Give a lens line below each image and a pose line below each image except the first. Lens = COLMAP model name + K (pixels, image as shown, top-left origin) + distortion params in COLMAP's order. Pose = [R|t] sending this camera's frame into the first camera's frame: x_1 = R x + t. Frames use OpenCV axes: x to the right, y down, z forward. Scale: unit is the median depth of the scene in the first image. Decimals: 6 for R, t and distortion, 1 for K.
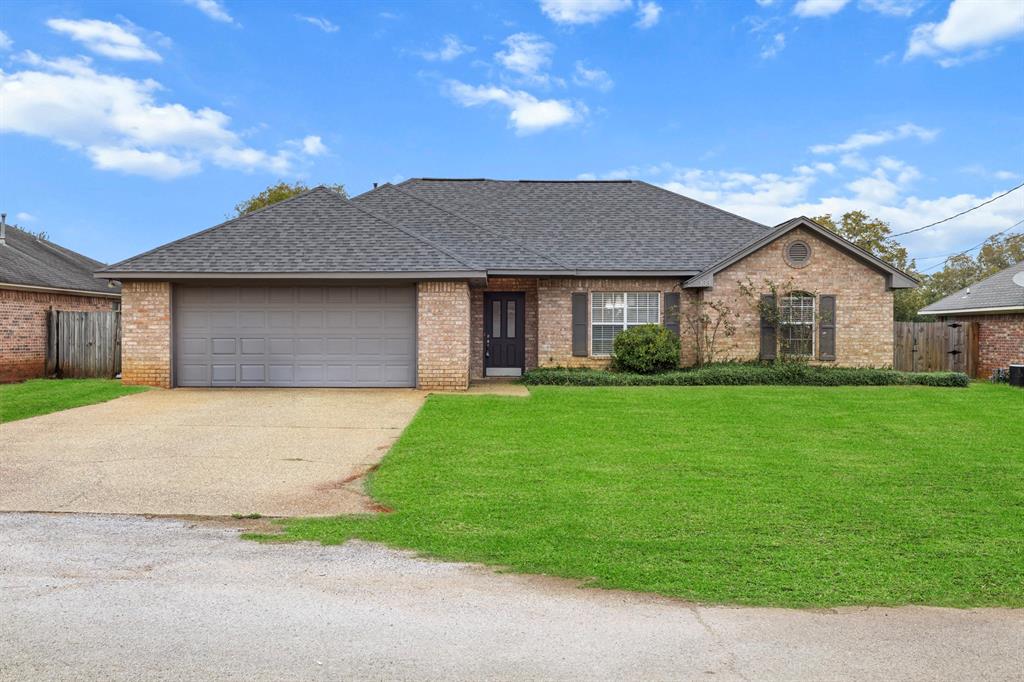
lens RADIAL K [[1028.0, 0, 512.0], [0, 1028.0, 341.0], [0, 0, 1]] dist [-0.002160, 0.007542]
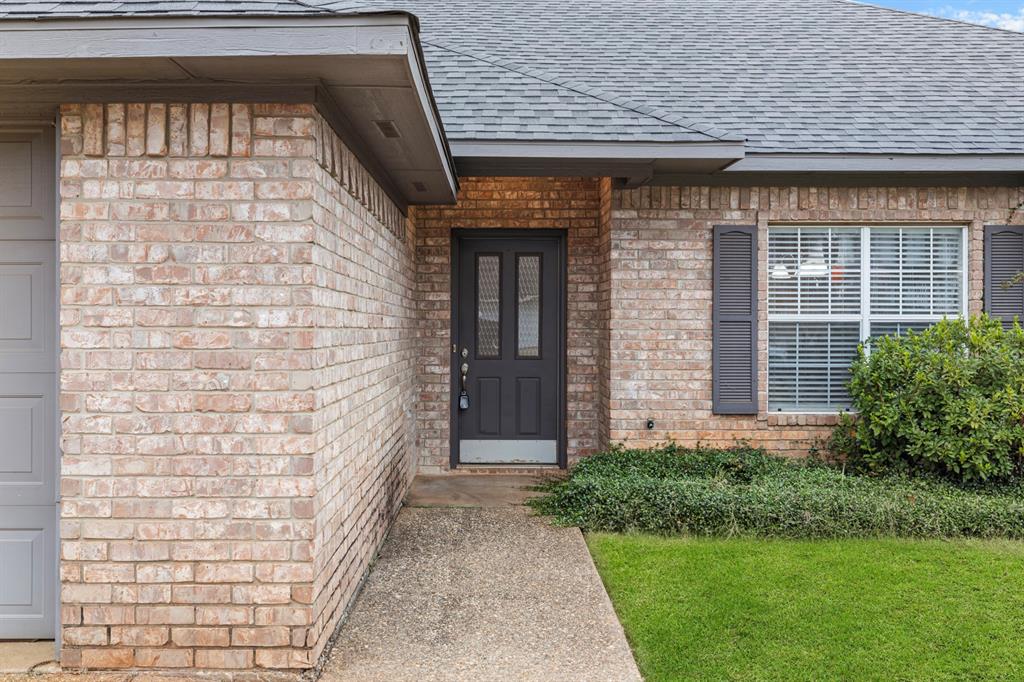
lens RADIAL K [[1028.0, 0, 512.0], [0, 1028.0, 341.0], [0, 0, 1]] dist [-0.002160, 0.007542]
pose [[0.999992, -0.000774, -0.003968, -0.005368], [0.000806, 0.999967, 0.008134, -0.012216], [0.003961, -0.008137, 0.999959, 0.662775]]
